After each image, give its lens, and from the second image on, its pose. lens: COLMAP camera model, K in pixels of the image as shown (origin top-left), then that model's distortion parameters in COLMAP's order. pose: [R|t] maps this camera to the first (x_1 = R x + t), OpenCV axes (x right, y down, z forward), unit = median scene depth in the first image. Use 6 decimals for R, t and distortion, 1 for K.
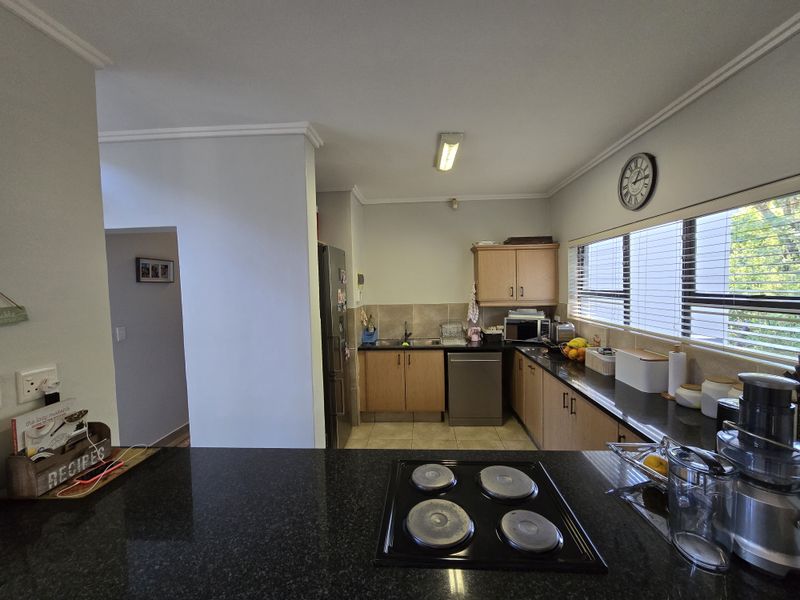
lens RADIAL K [[330.0, 0, 408.1], [0, 330.0, 299.0], [0, 0, 1]] dist [-0.004735, 0.001655]
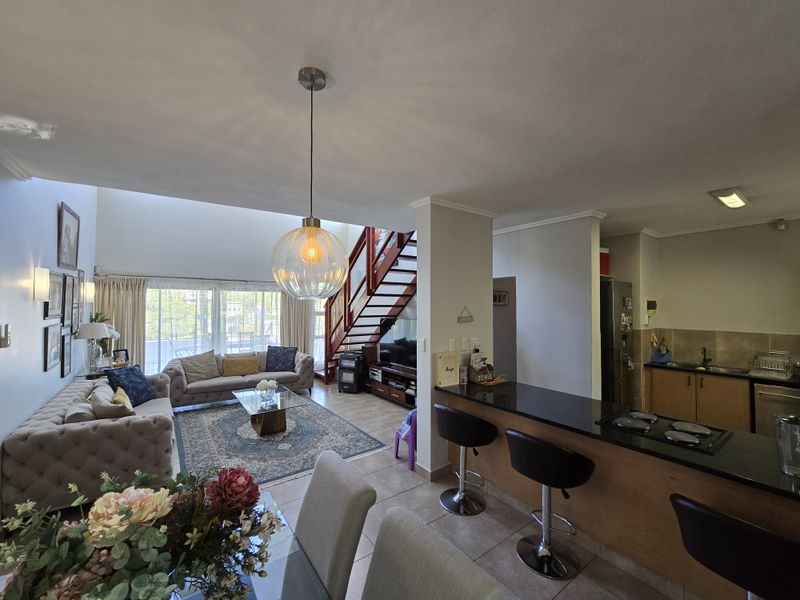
lens RADIAL K [[330.0, 0, 401.0], [0, 330.0, 303.2], [0, 0, 1]] dist [-0.004735, 0.001655]
pose [[0.627088, 0.015162, -0.778801, 0.213506], [-0.050627, 0.998490, -0.021326, 0.001373], [0.777301, 0.052802, 0.626909, -0.413422]]
